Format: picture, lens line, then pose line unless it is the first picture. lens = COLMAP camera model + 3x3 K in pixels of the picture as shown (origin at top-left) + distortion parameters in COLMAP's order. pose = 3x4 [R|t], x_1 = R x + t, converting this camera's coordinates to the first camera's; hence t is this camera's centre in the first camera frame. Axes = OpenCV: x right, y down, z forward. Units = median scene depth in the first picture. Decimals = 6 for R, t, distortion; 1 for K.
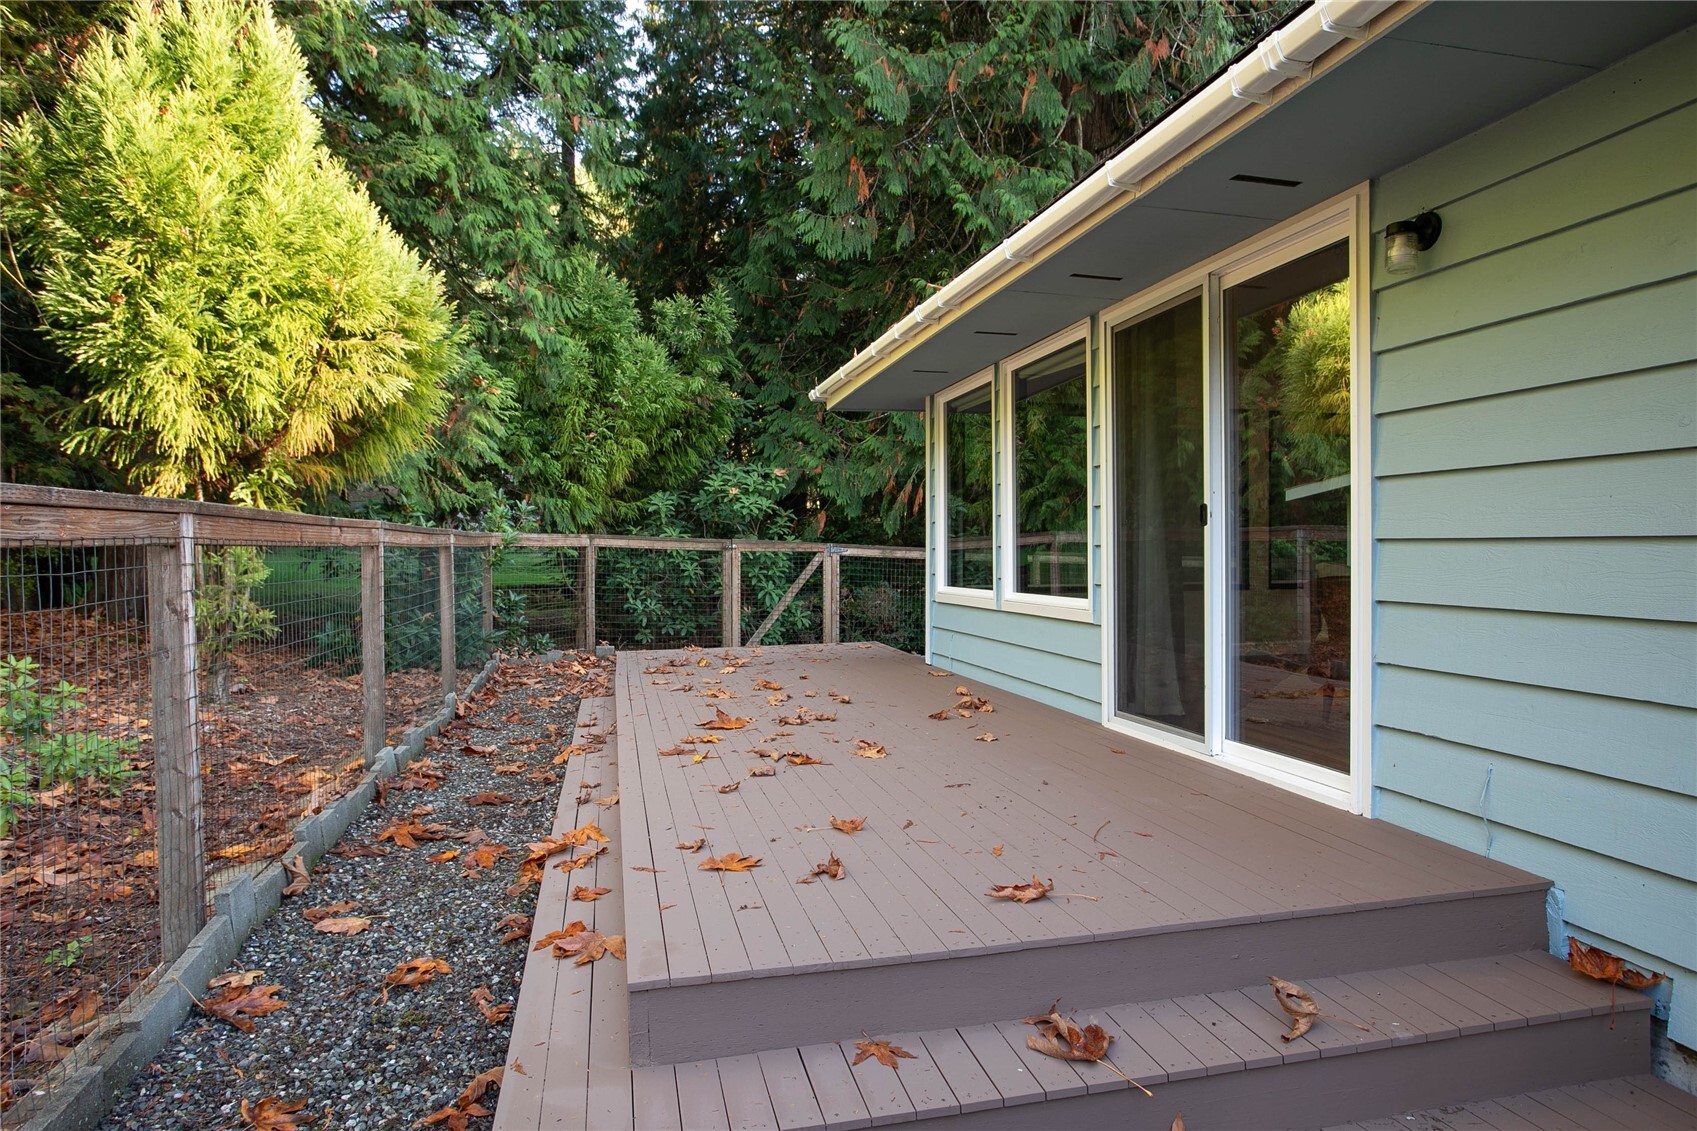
lens RADIAL K [[1027.5, 0, 853.0], [0, 1027.5, 562.3], [0, 0, 1]] dist [-0.043550, 0.024598]
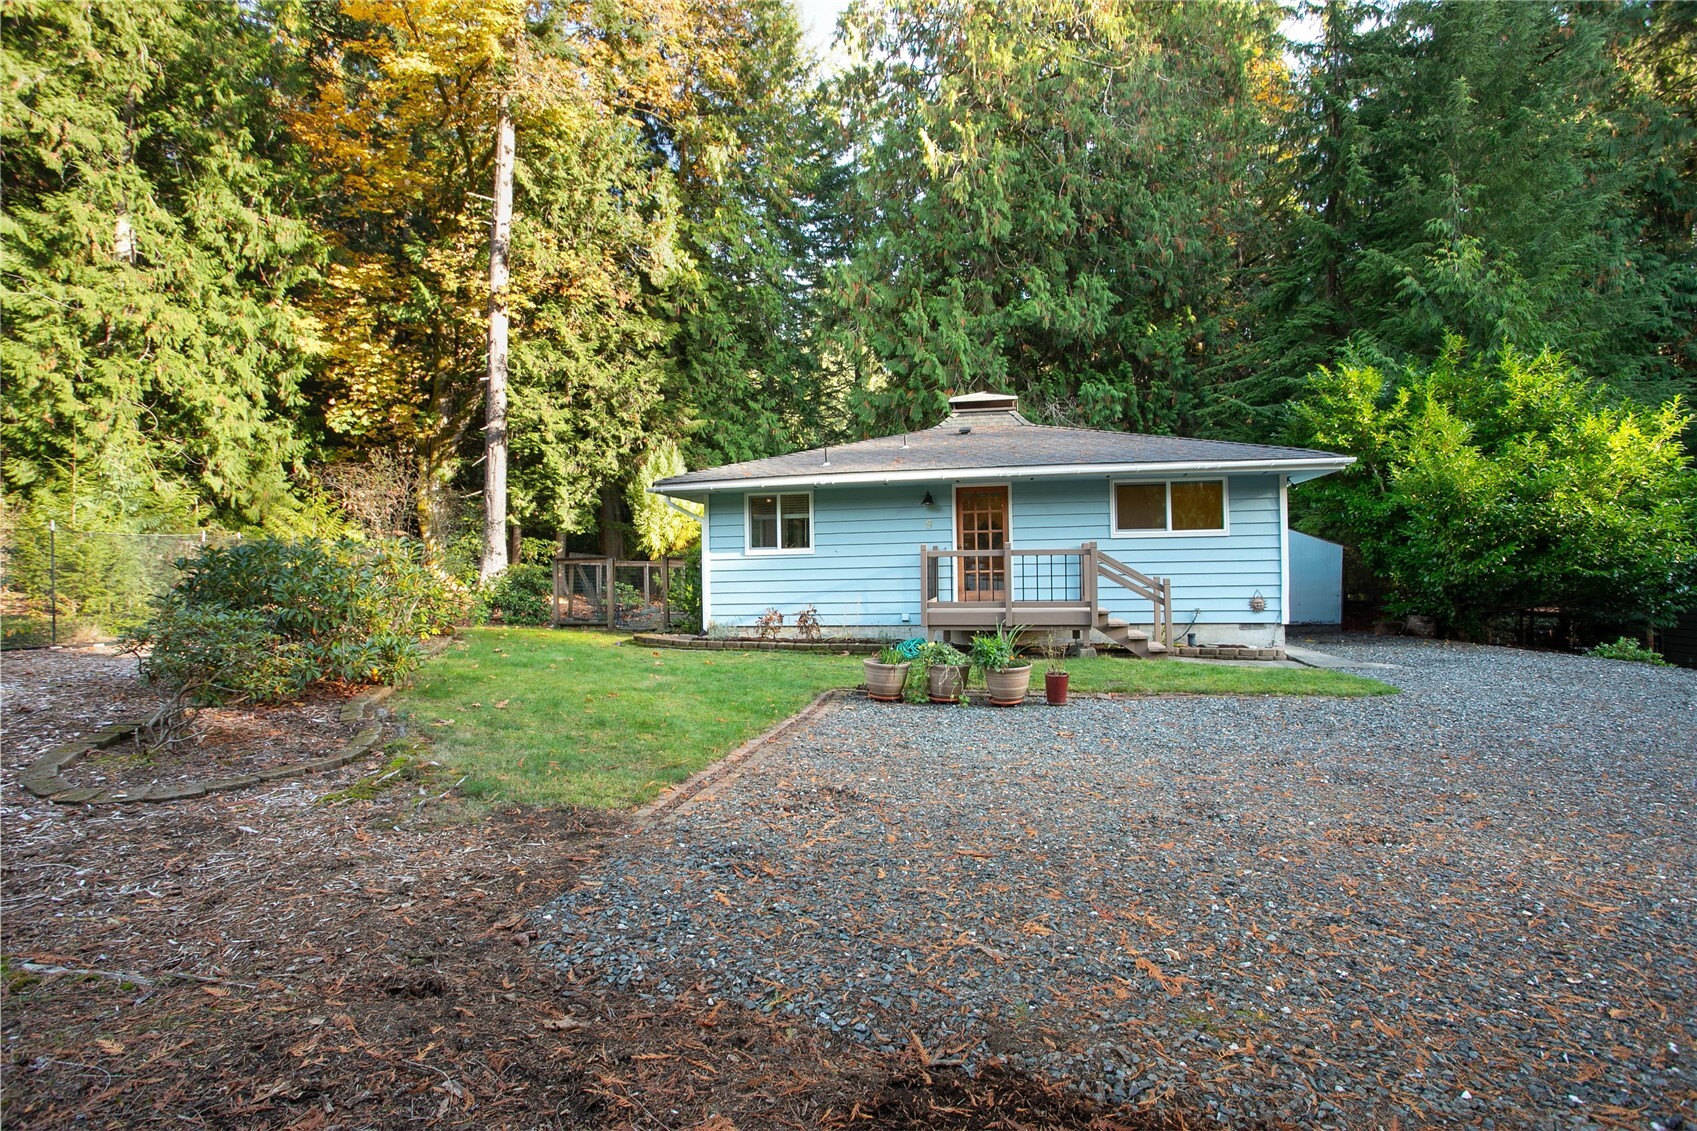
lens RADIAL K [[821.3, 0, 840.4], [0, 821.3, 569.6], [0, 0, 1]] dist [-0.062090, 0.022548]
pose [[0.909069, -0.011362, -0.416491, 1.392175], [0.004244, 0.999829, -0.018012, 0.050155], [0.416625, 0.014607, 0.908961, -1.731350]]
